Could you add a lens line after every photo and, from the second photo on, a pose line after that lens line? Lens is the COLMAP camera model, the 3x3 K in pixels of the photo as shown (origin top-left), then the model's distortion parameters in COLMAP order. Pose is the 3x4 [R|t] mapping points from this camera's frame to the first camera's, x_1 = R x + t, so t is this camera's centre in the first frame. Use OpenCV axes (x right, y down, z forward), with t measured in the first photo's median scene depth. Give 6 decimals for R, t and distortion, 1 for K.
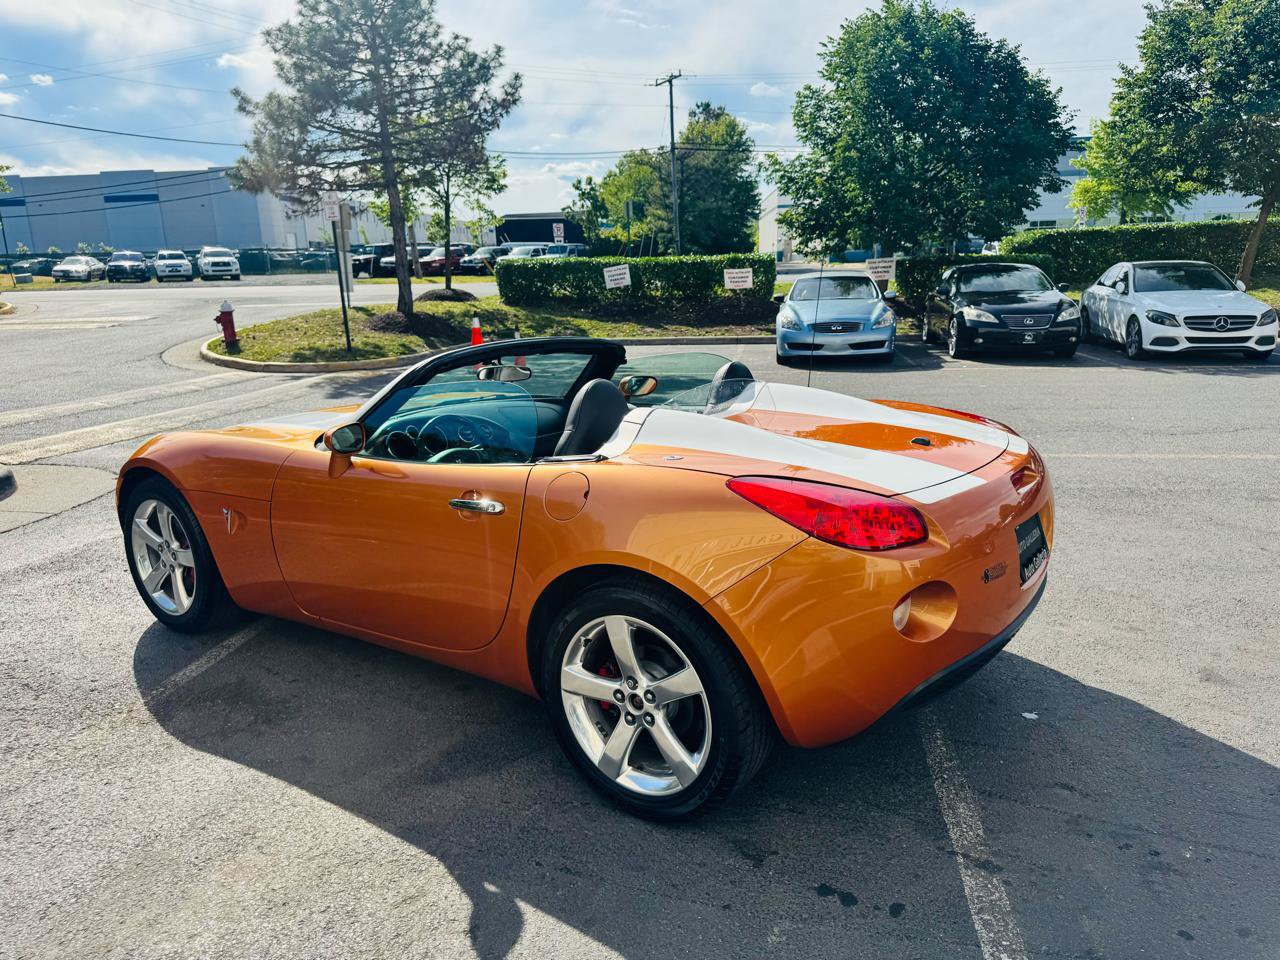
lens RADIAL K [[903.5, 0, 650.0], [0, 903.5, 487.7], [0, 0, 1]] dist [0.103625, -0.157318]
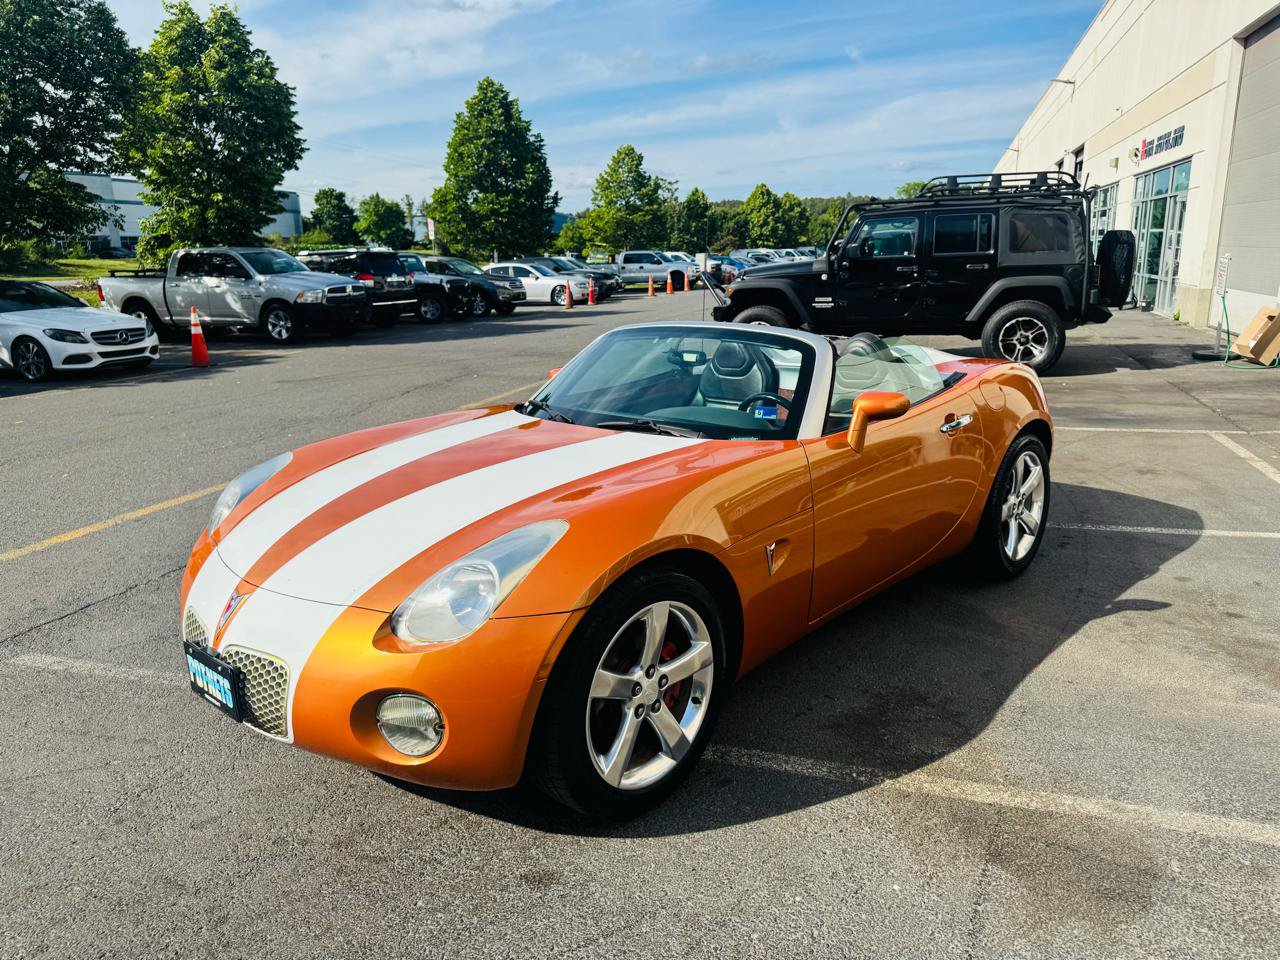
lens RADIAL K [[905.1, 0, 651.4], [0, 905.1, 478.8], [0, 0, 1]] dist [0.105031, -0.173728]
pose [[0.132139, -0.211630, 0.968376, -0.221259], [0.251189, 0.952203, 0.173819, -0.035040], [-0.958876, 0.220277, 0.178982, 0.170696]]
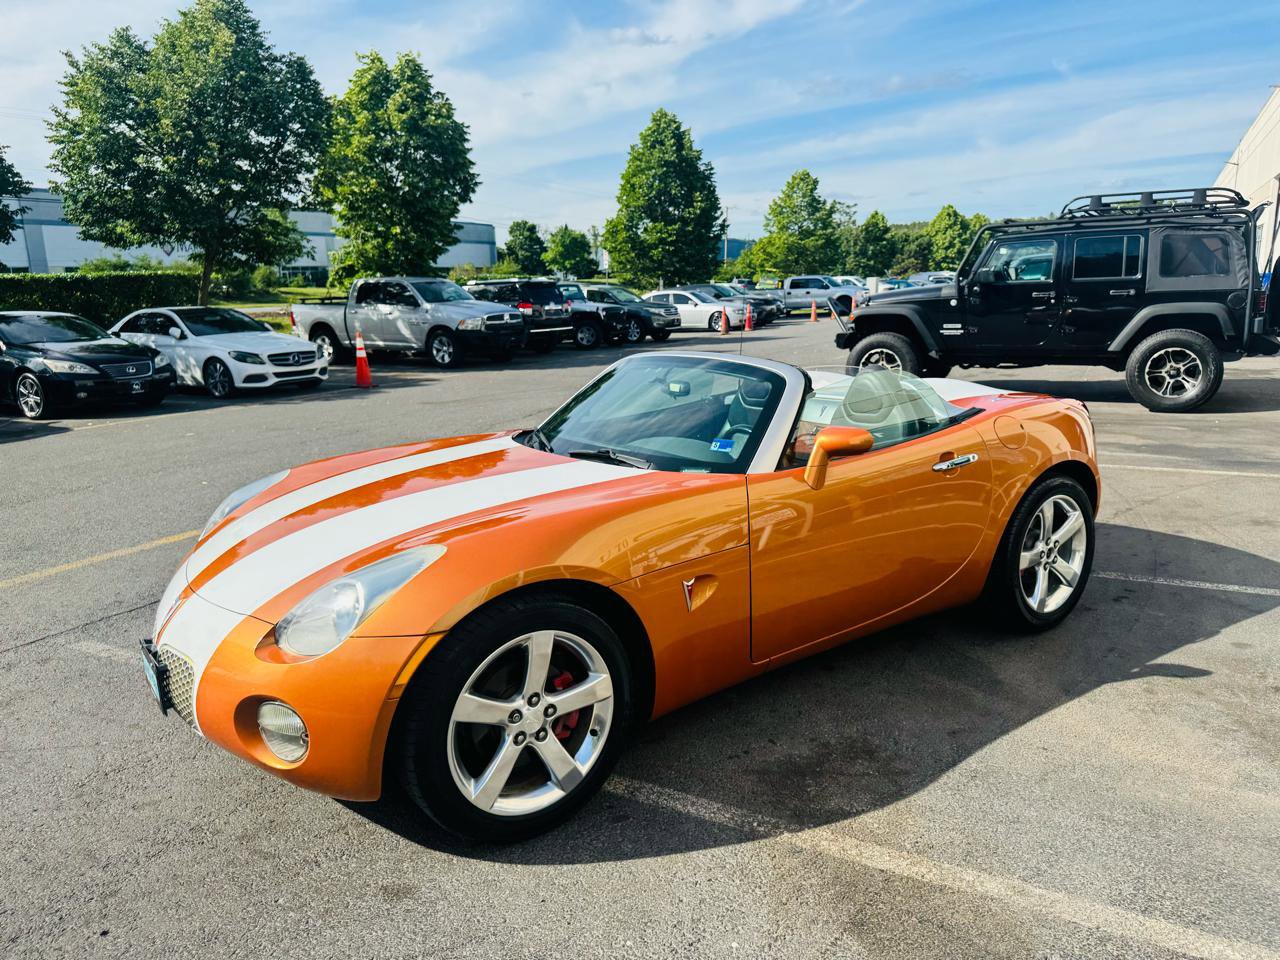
lens RADIAL K [[903.6, 0, 650.2], [0, 903.6, 491.1], [0, 0, 1]] dist [0.107303, -0.168588]
pose [[0.323629, -0.189724, 0.926968, -0.211969], [0.241335, 0.963839, 0.113014, -0.026245], [-0.914889, 0.187135, 0.357713, 0.133447]]
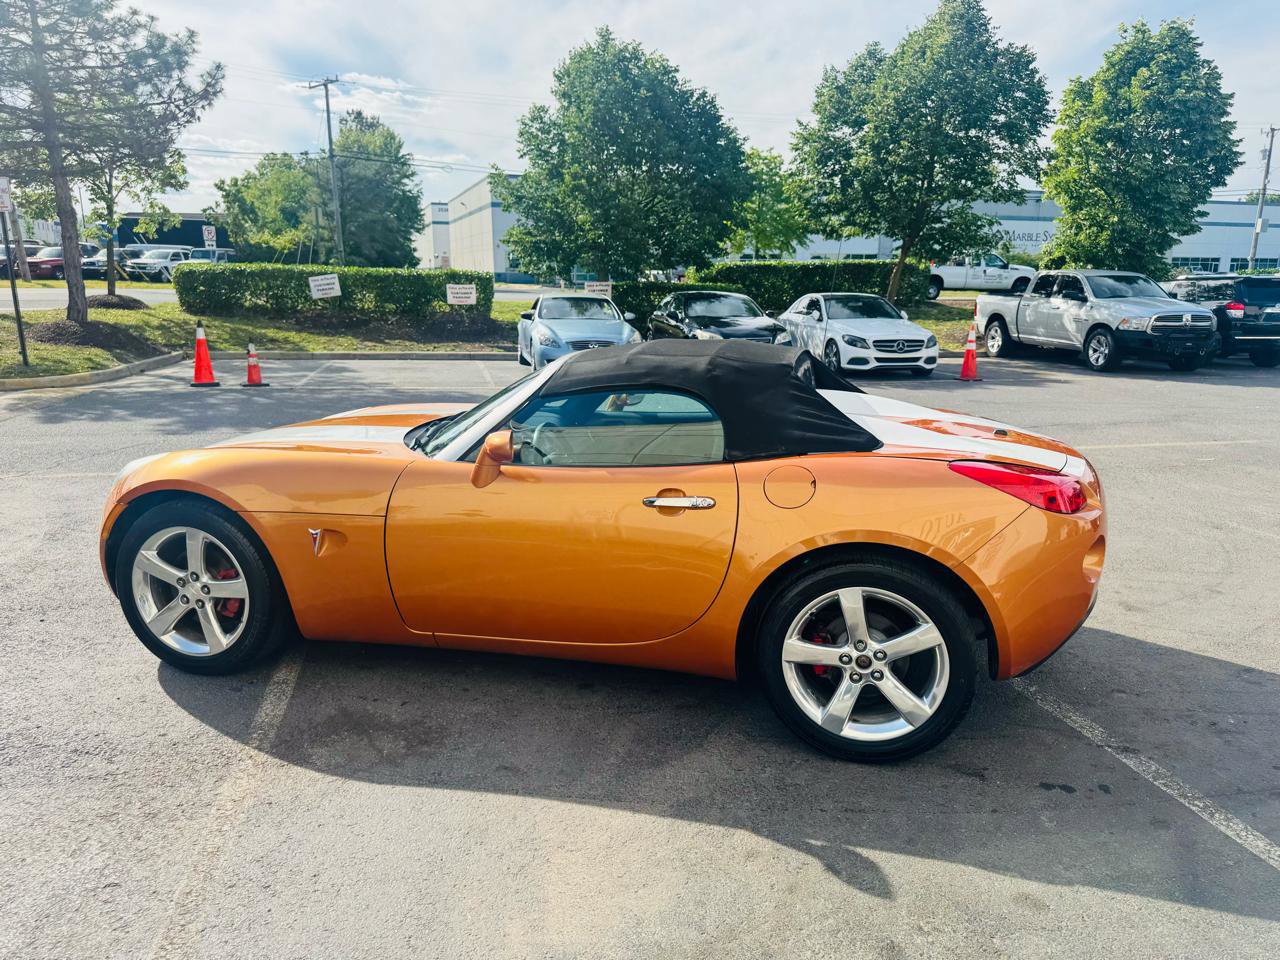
lens RADIAL K [[904.6, 0, 650.2], [0, 904.6, 495.4], [0, 0, 1]] dist [0.053624, -0.072927]
pose [[0.928897, -0.048214, 0.367185, -0.087013], [0.052123, 0.998640, -0.000731, 0.001357], [-0.366651, 0.019818, 0.930148, 0.002774]]
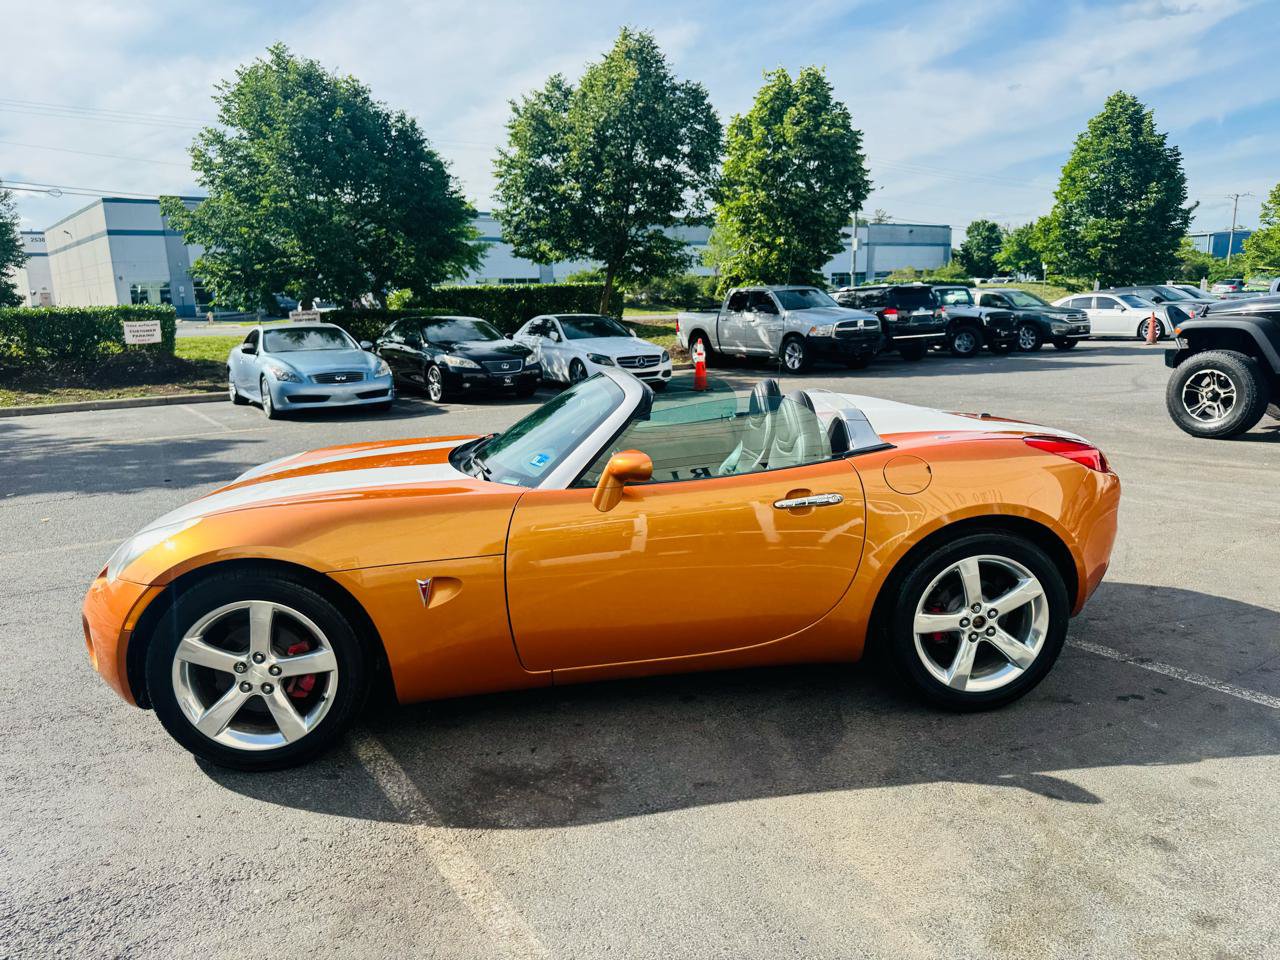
lens RADIAL K [[904.6, 0, 650.2], [0, 904.6, 495.4], [0, 0, 1]] dist [0.053624, -0.072927]
pose [[0.731211, -0.135069, 0.668646, -0.154931], [0.169156, 0.985489, 0.014088, -0.005402], [-0.660845, 0.102804, 0.743448, 0.040987]]
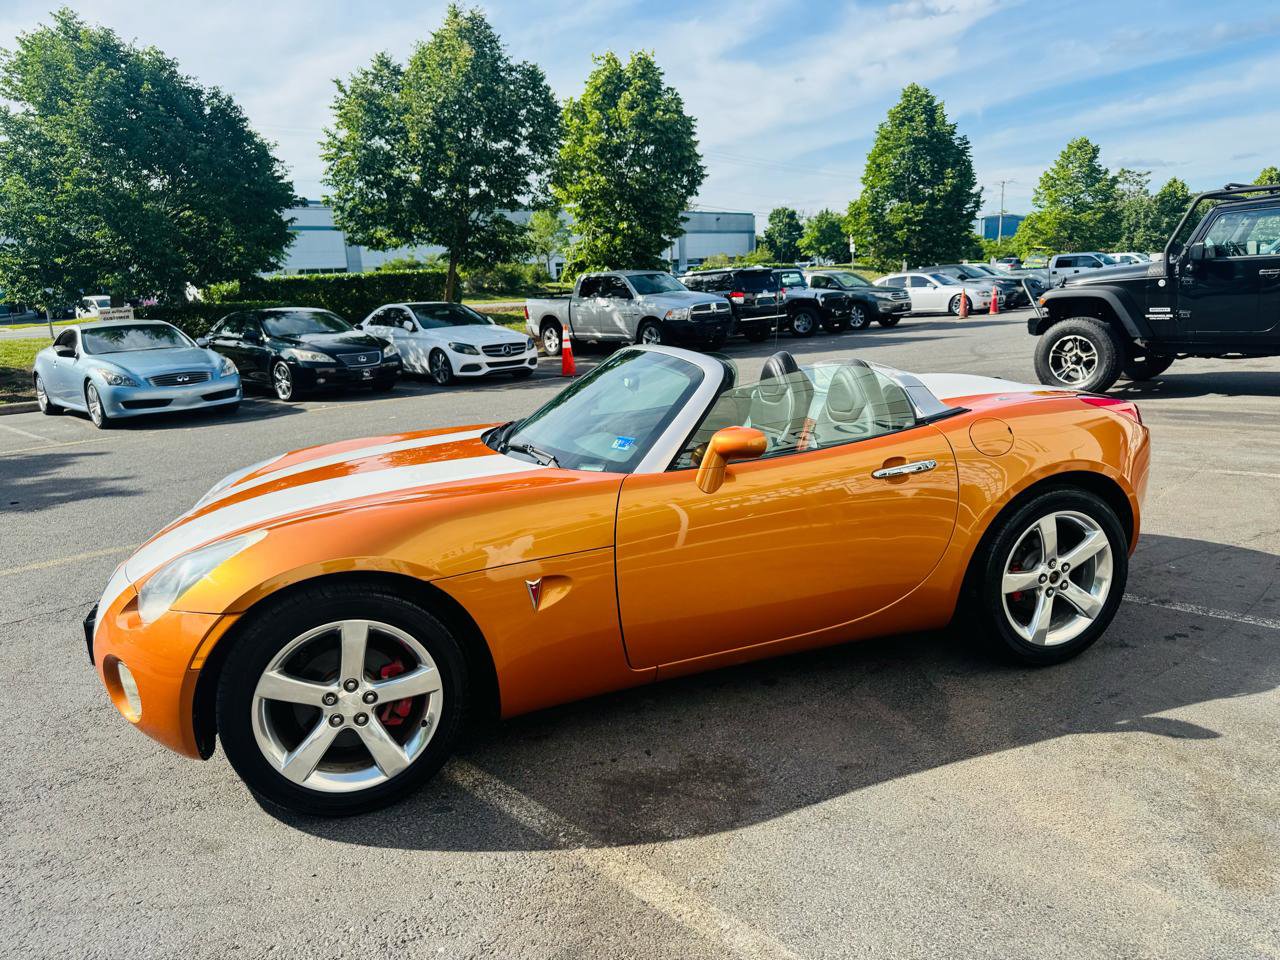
lens RADIAL K [[903.6, 0, 648.1], [0, 903.6, 495.3], [0, 0, 1]] dist [0.054254, -0.072304]
pose [[0.578658, -0.186848, 0.793878, -0.179412], [0.226286, 0.971968, 0.063823, -0.013079], [-0.783549, 0.142712, 0.604718, 0.081943]]
